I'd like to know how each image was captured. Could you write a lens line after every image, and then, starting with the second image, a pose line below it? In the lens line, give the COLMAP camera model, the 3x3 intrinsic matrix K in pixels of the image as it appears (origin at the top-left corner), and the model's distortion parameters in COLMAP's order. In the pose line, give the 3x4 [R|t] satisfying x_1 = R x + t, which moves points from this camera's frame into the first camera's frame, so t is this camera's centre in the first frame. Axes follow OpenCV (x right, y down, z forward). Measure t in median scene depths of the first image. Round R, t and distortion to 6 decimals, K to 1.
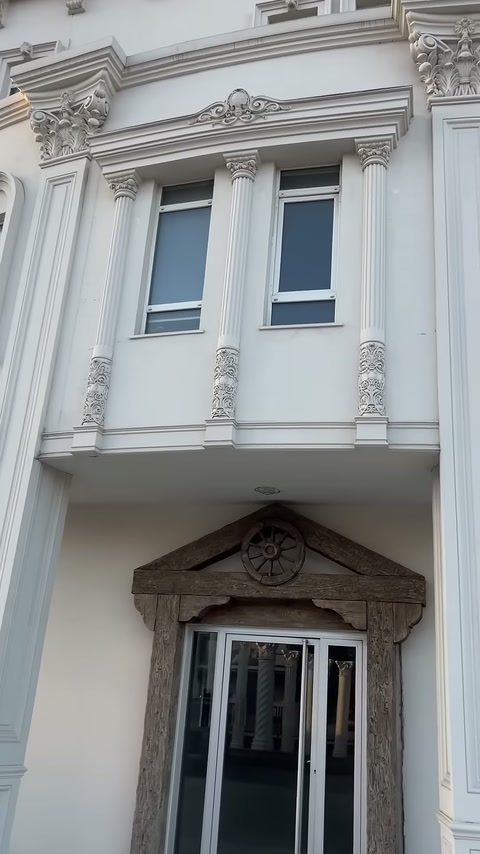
lens RADIAL K [[736.0, 0, 240.8], [0, 736.0, 427.2], [0, 0, 1]] dist [0.066050, -0.088473]
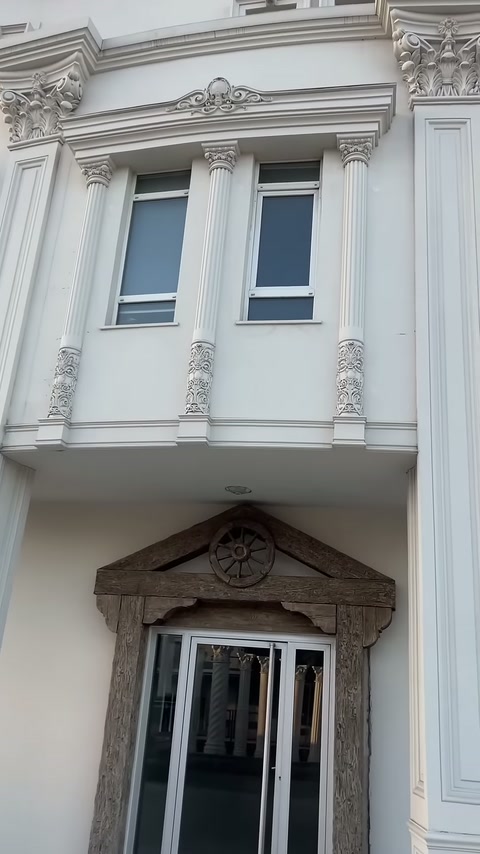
lens RADIAL K [[736.0, 0, 240.8], [0, 736.0, 427.2], [0, 0, 1]] dist [0.066050, -0.088473]
pose [[0.997895, 0.025881, 0.059466, -0.021148], [-0.025689, 0.999662, -0.003994, 0.006699], [-0.059549, 0.002458, 0.998222, 0.025794]]
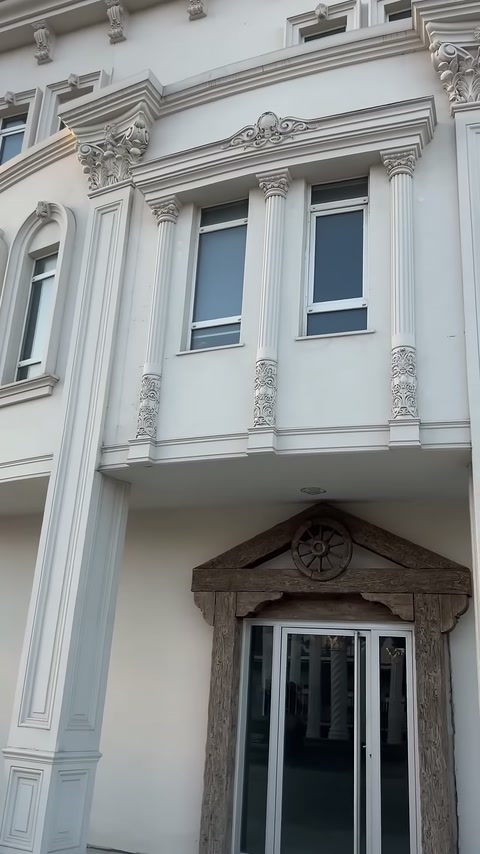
lens RADIAL K [[736.0, 0, 240.8], [0, 736.0, 427.2], [0, 0, 1]] dist [0.066050, -0.088473]
pose [[0.994717, -0.048129, -0.090671, 0.034188], [0.048999, 0.998771, 0.007393, -0.018293], [0.090203, -0.011797, 0.995853, -0.058540]]
